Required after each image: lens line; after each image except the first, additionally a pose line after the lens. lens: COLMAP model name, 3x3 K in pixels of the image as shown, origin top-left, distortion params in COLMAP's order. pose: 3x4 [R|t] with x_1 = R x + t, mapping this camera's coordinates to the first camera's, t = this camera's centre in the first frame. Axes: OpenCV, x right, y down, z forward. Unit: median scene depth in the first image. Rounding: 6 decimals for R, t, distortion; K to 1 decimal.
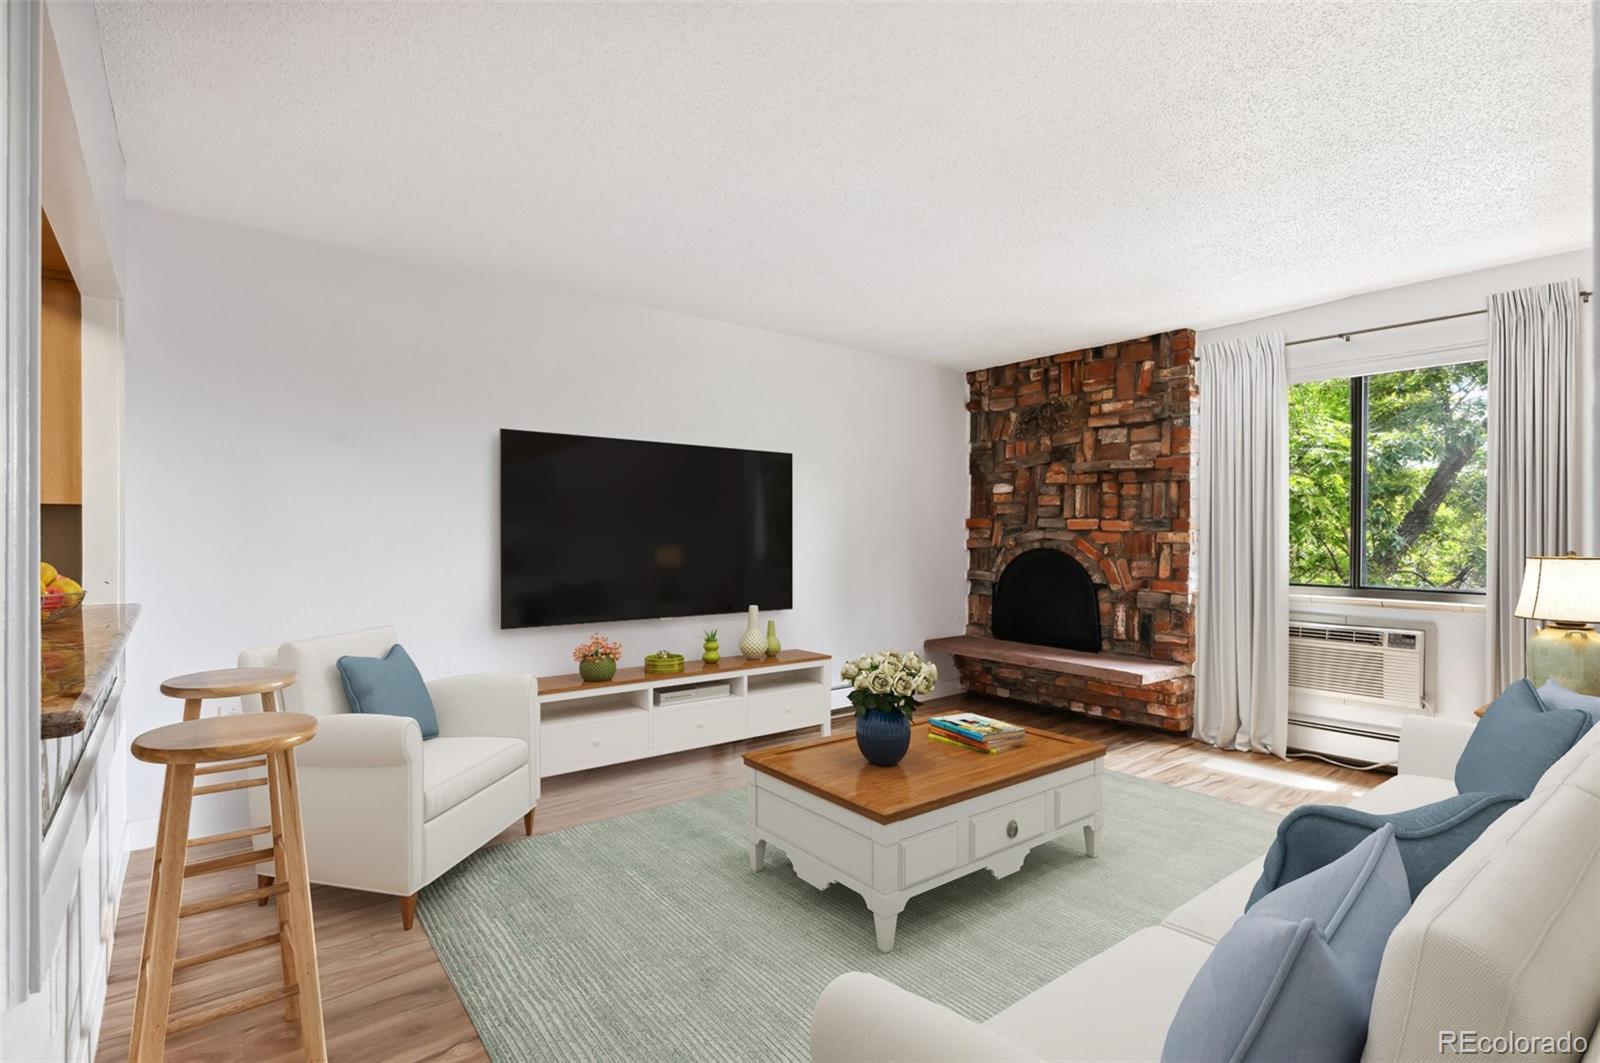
lens RADIAL K [[786.2, 0, 800.0], [0, 786.2, 531.5], [0, 0, 1]] dist [-0.001790, -0.000150]
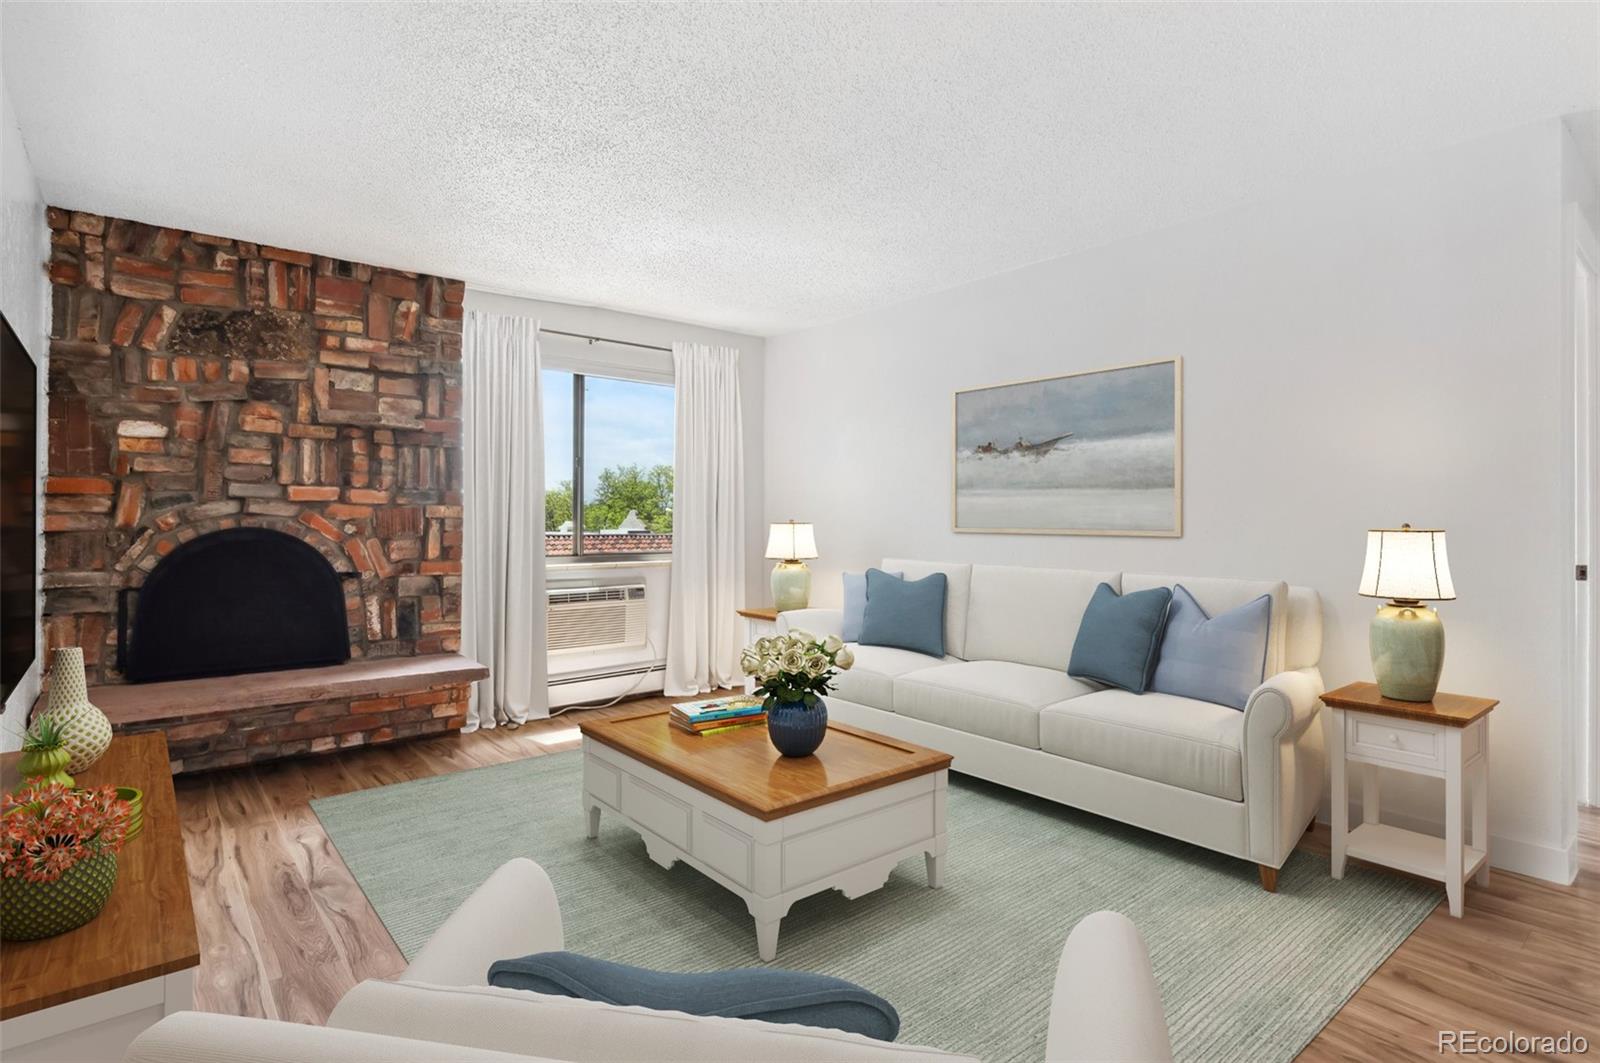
lens RADIAL K [[801.9, 0, 799.4], [0, 801.9, 505.4], [0, 0, 1]] dist [-0.003147, -0.001125]
pose [[-0.025653, 0.011948, 0.999600, -0.399952], [-0.005553, 0.999911, -0.012094, 0.008407], [-0.999655, -0.005861, -0.025584, 0.574279]]
